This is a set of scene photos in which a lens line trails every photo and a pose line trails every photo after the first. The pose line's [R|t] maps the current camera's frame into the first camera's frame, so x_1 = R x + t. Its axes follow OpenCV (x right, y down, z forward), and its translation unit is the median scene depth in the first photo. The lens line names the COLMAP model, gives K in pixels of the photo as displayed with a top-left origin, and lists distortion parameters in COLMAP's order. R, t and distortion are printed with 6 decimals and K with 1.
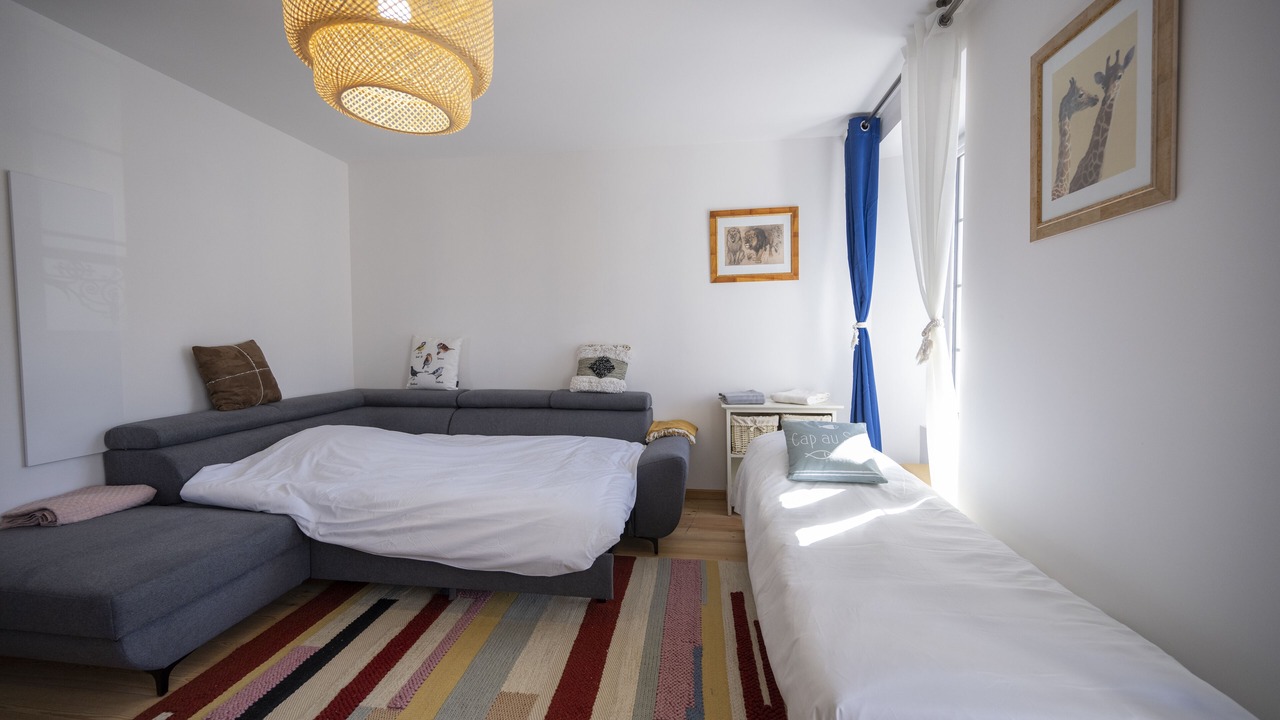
lens RADIAL K [[500.0, 0, 637.9], [0, 500.0, 359.4], [0, 0, 1]] dist [0.001059, -0.000106]
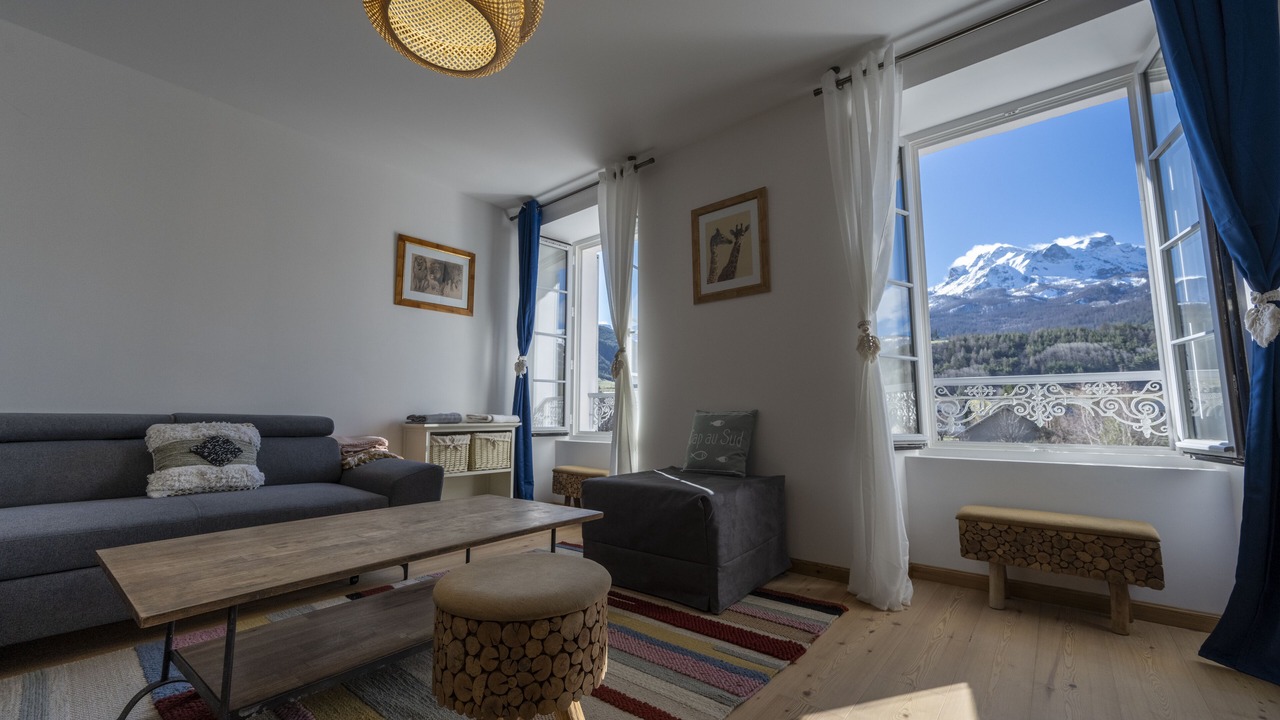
lens RADIAL K [[500.0, 0, 637.9], [0, 500.0, 359.4], [0, 0, 1]] dist [0.001059, -0.000106]
pose [[0.536504, 0.103937, 0.837473, -0.415180], [0.030862, 0.989306, -0.142551, 0.109382], [-0.843333, 0.102326, 0.527559, 0.101733]]
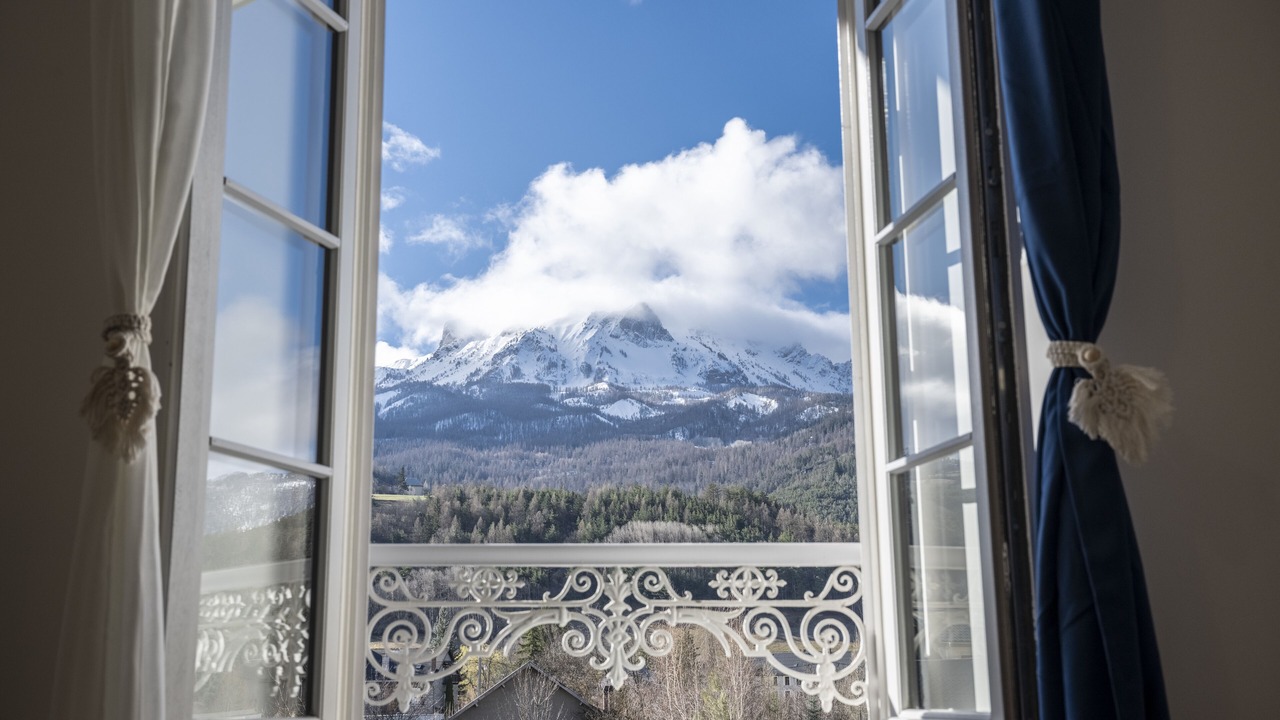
lens RADIAL K [[1439.7, 0, 640.0], [0, 1439.7, 360.0], [0, 0, 1]] dist [0.019684, 0.007461]
pose [[-0.139727, 0.228250, 0.963524, -0.250475], [0.052368, 0.973411, -0.222998, 0.122014], [-0.988804, 0.019299, -0.147965, 0.098517]]
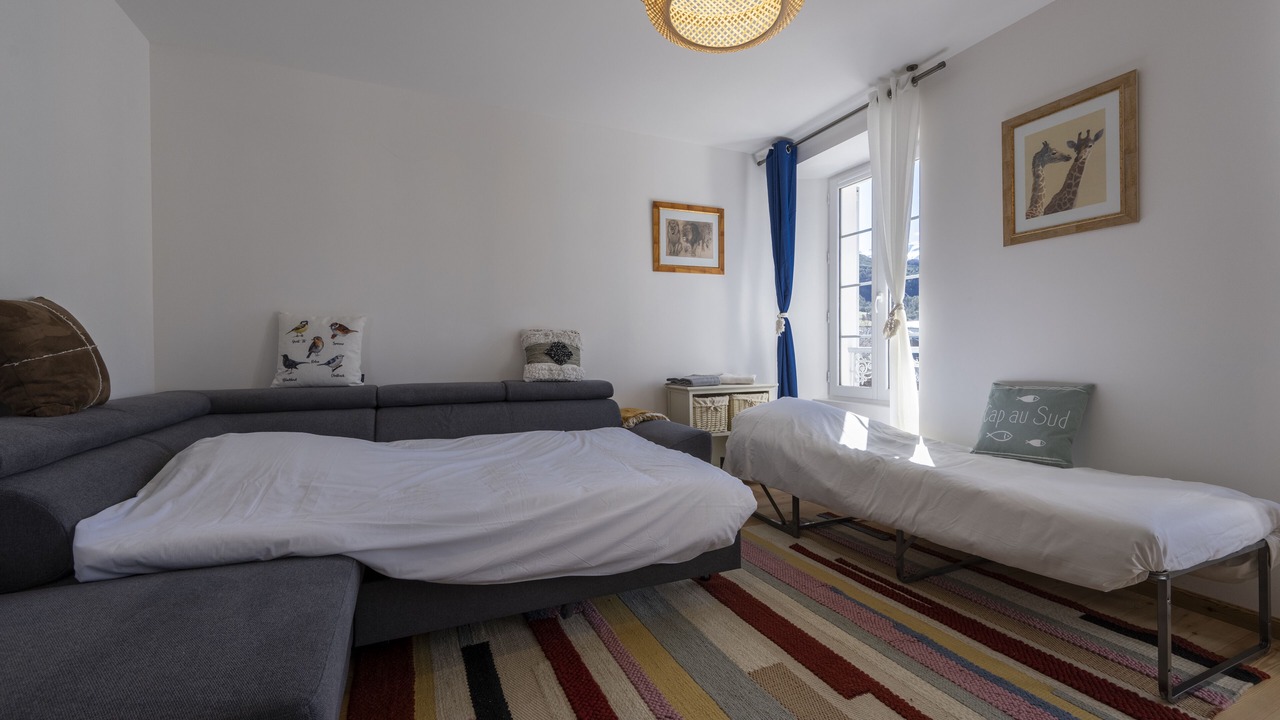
lens RADIAL K [[514.2, 0, 637.2], [0, 514.2, 358.8], [0, 0, 1]] dist [0.001796, 0.000071]
pose [[0.851532, -0.005260, 0.524277, -0.443701], [0.021934, 0.999432, -0.025597, 0.052874], [-0.523844, 0.033296, 0.851163, 0.137061]]
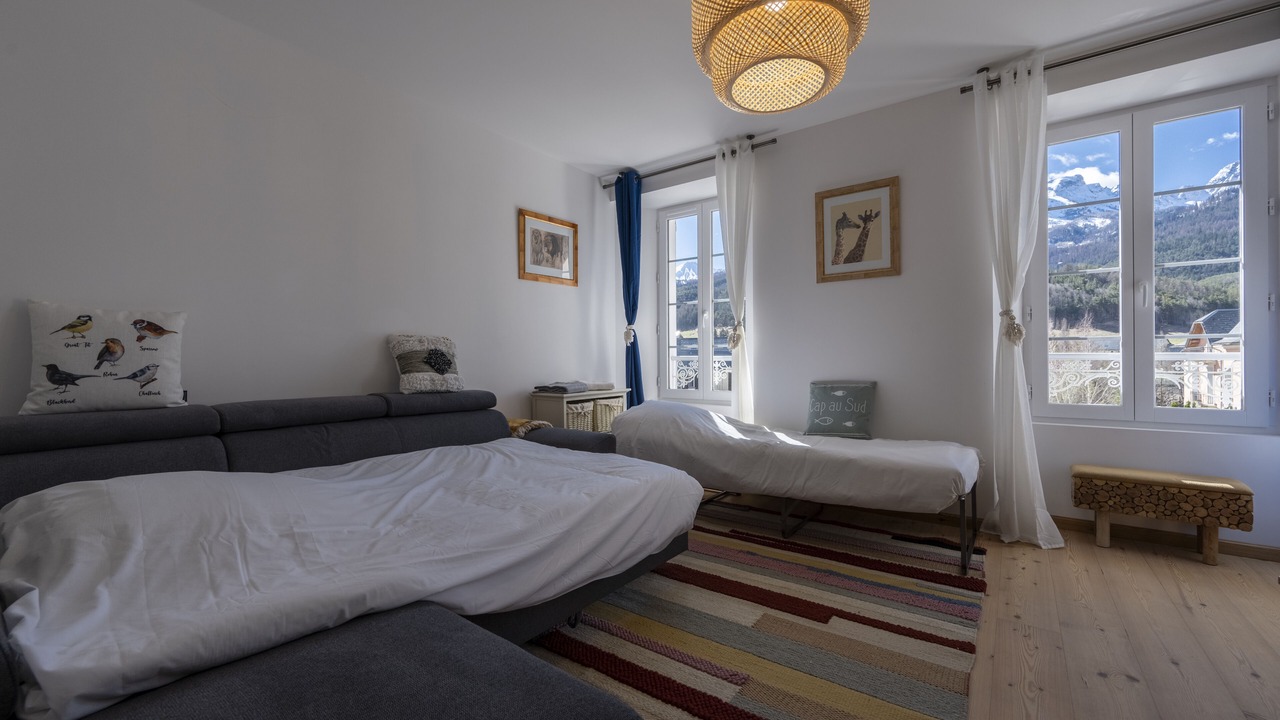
lens RADIAL K [[508.8, 0, 637.3], [0, 508.8, 359.4], [0, 0, 1]] dist [0.000606, 0.000108]
pose [[0.488008, 0.002599, 0.872835, -0.651091], [0.039079, 0.998928, -0.024823, 0.045892], [-0.871964, 0.046223, 0.487384, 0.307852]]
